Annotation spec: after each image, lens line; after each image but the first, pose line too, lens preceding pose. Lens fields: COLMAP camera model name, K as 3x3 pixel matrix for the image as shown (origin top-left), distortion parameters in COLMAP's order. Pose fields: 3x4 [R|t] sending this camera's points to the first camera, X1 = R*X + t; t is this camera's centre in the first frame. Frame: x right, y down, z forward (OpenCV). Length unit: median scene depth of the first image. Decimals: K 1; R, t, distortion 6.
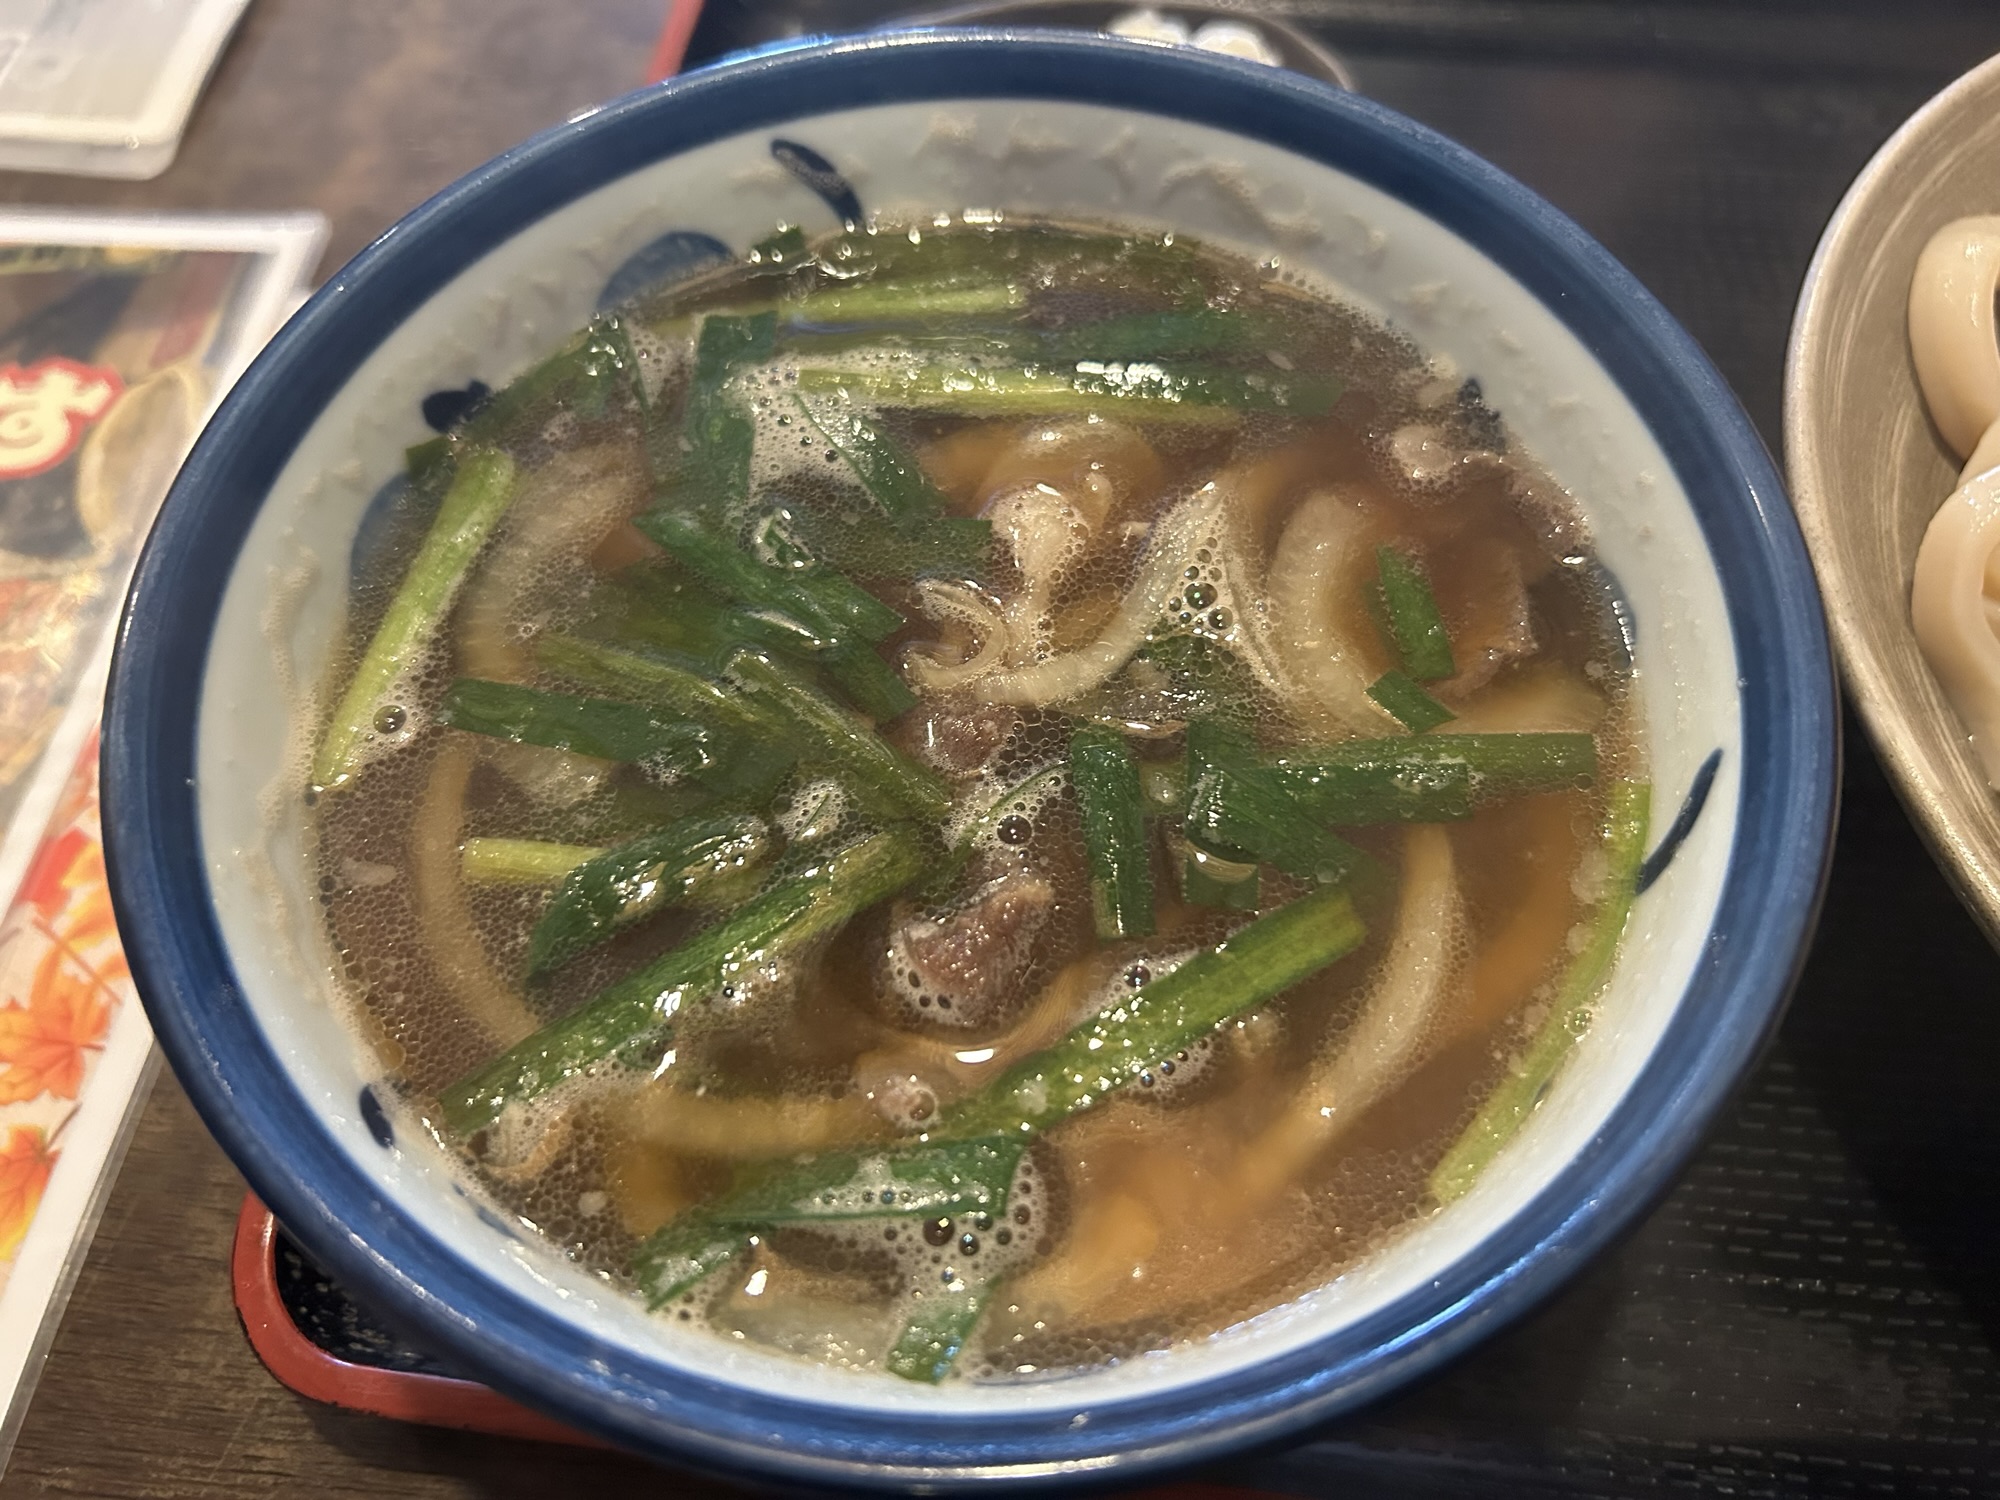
lens RADIAL K [[1553.8, 0, 989.5], [0, 1553.8, 746.4], [0, 0, 1]] dist [0.021675, -0.020113]
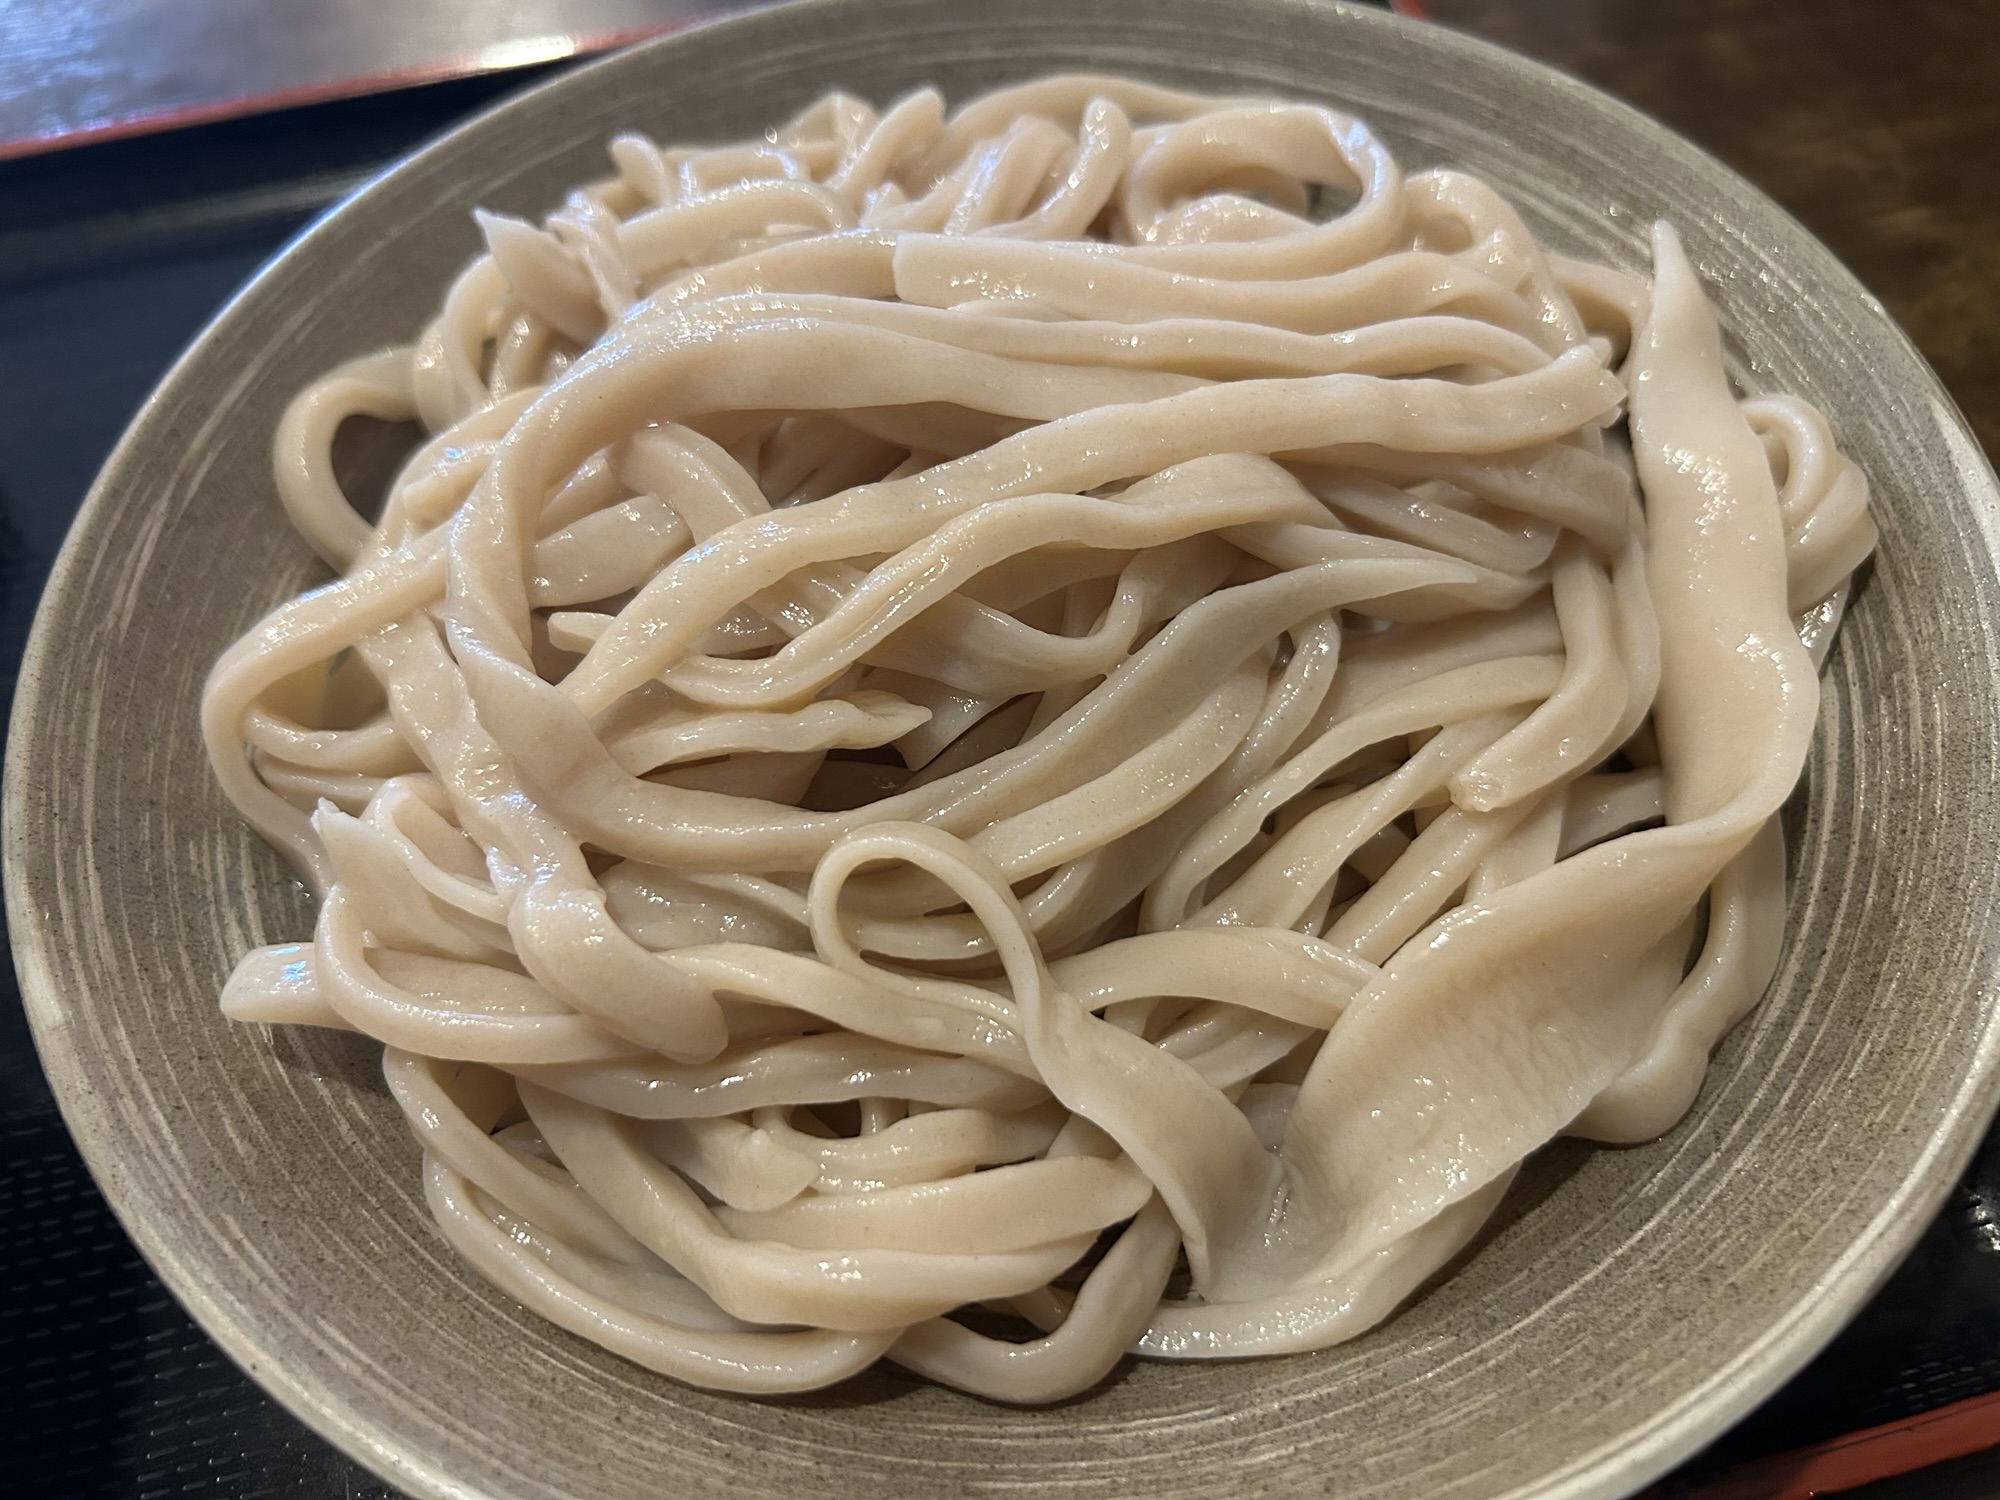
lens RADIAL K [[1553.8, 0, 997.3], [0, 1553.8, 736.3], [0, 0, 1]] dist [0.021675, -0.020113]
pose [[0.940220, -0.291240, 0.176535, 1.023603], [0.301726, 0.952745, -0.035183, 0.067077], [-0.157946, 0.086345, 0.983665, -0.036939]]
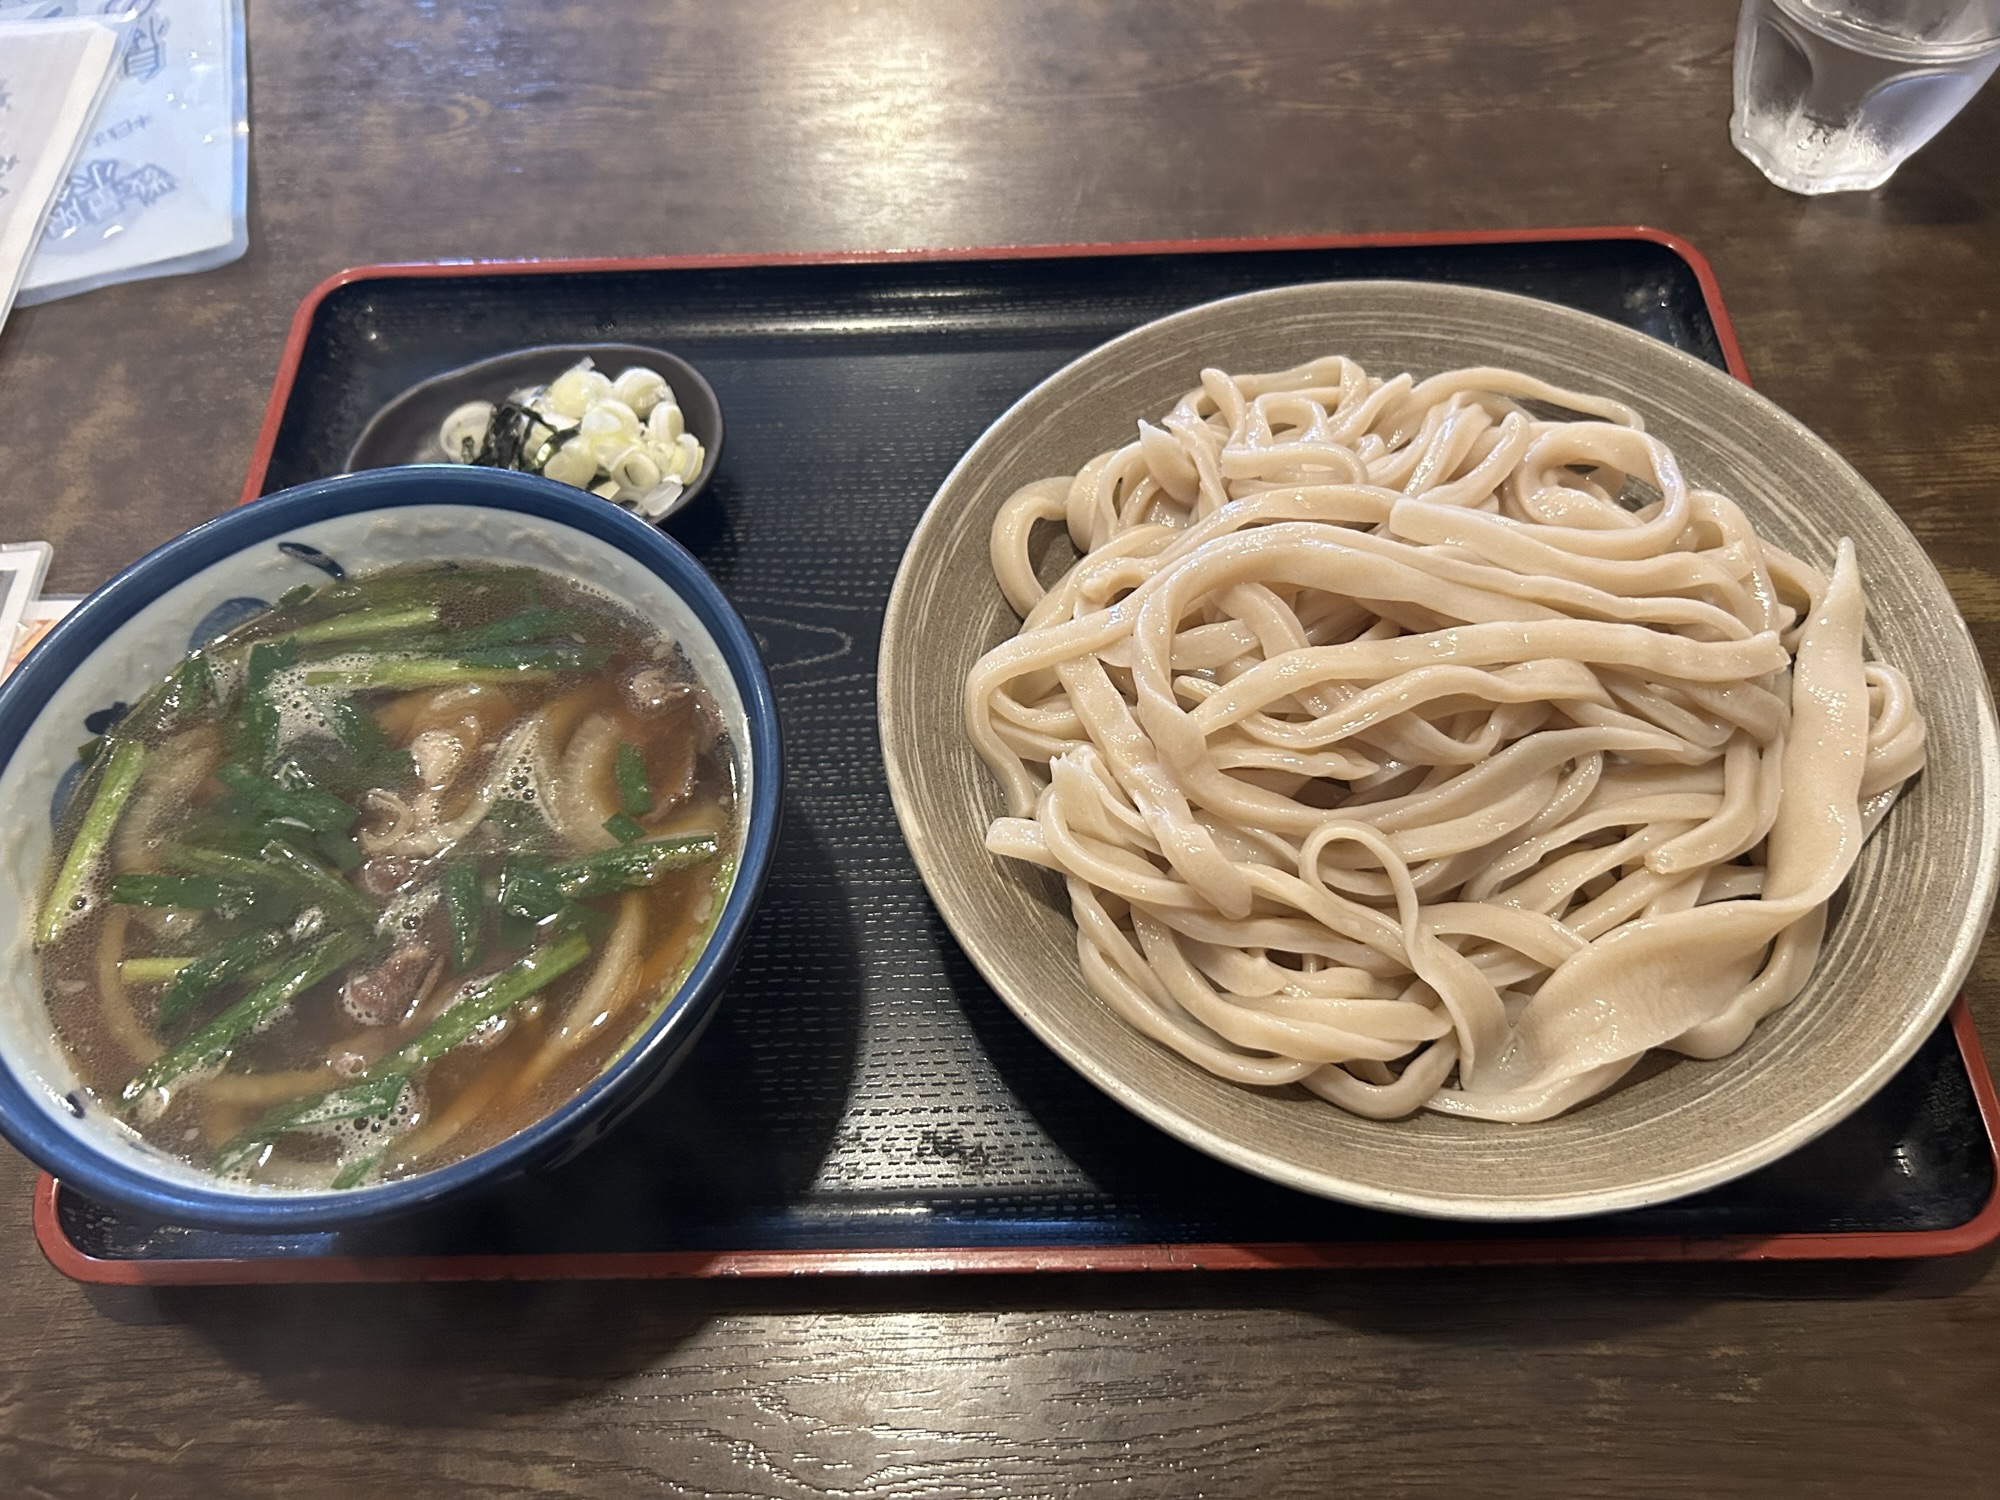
lens RADIAL K [[1553.8, 0, 992.9], [0, 1553.8, 752.8], [0, 0, 1]] dist [0.021675, -0.020113]
pose [[0.990874, -0.116404, 0.067955, 0.575840], [0.117005, 0.993119, -0.004921, -0.056097], [-0.066915, 0.012827, 0.997676, -0.910712]]
